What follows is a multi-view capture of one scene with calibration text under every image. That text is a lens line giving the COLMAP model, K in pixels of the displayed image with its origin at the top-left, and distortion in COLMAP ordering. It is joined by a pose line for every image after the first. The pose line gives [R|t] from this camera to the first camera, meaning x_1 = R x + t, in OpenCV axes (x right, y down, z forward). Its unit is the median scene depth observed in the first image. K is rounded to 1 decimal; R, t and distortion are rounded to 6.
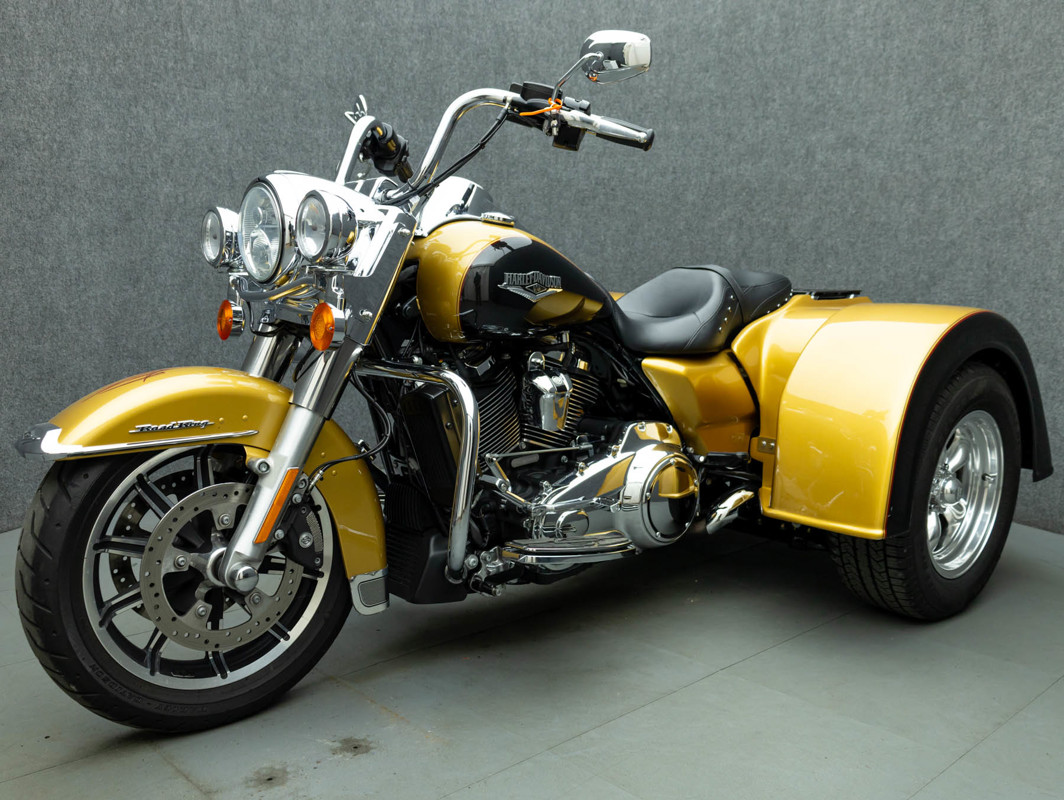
lens RADIAL K [[907.6, 0, 540.1], [0, 907.6, 415.5], [0, 0, 1]] dist [-0.046204, -0.000184]
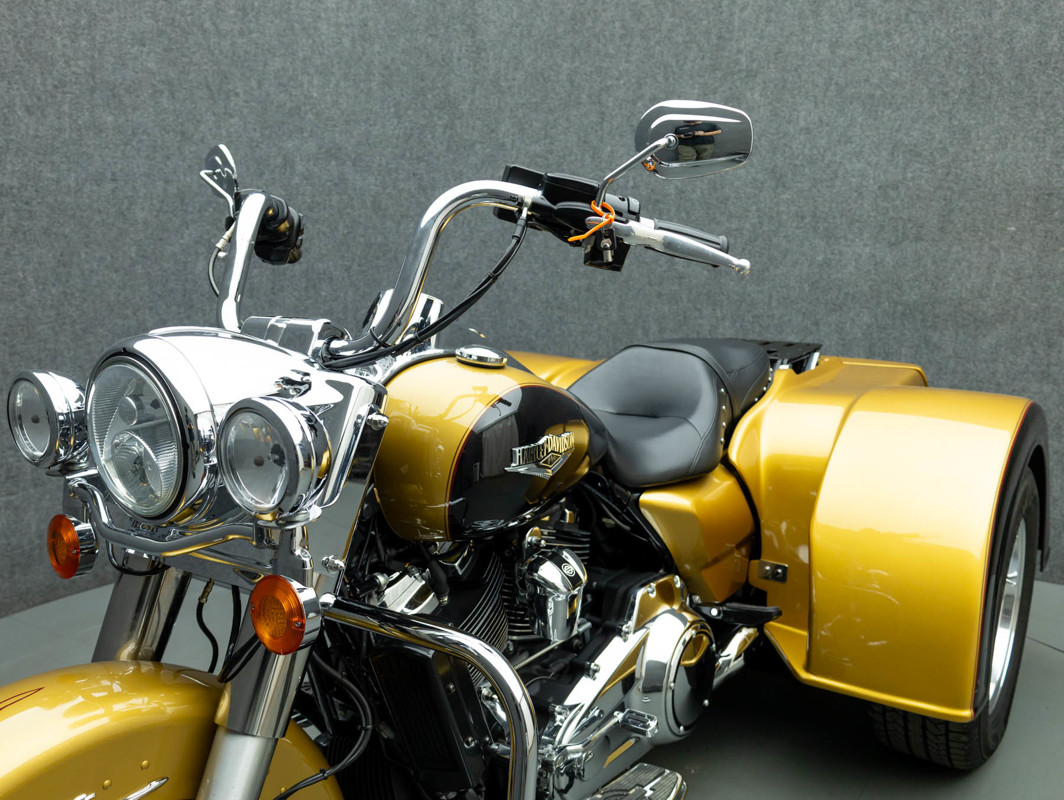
lens RADIAL K [[907.6, 0, 484.0], [0, 907.6, 402.4], [0, 0, 1]] dist [-0.046204, -0.000184]
pose [[0.538663, -0.188618, 0.821136, -0.354227], [0.149994, 0.980518, 0.126833, -0.156415], [-0.829062, 0.054845, 0.556461, 0.402605]]
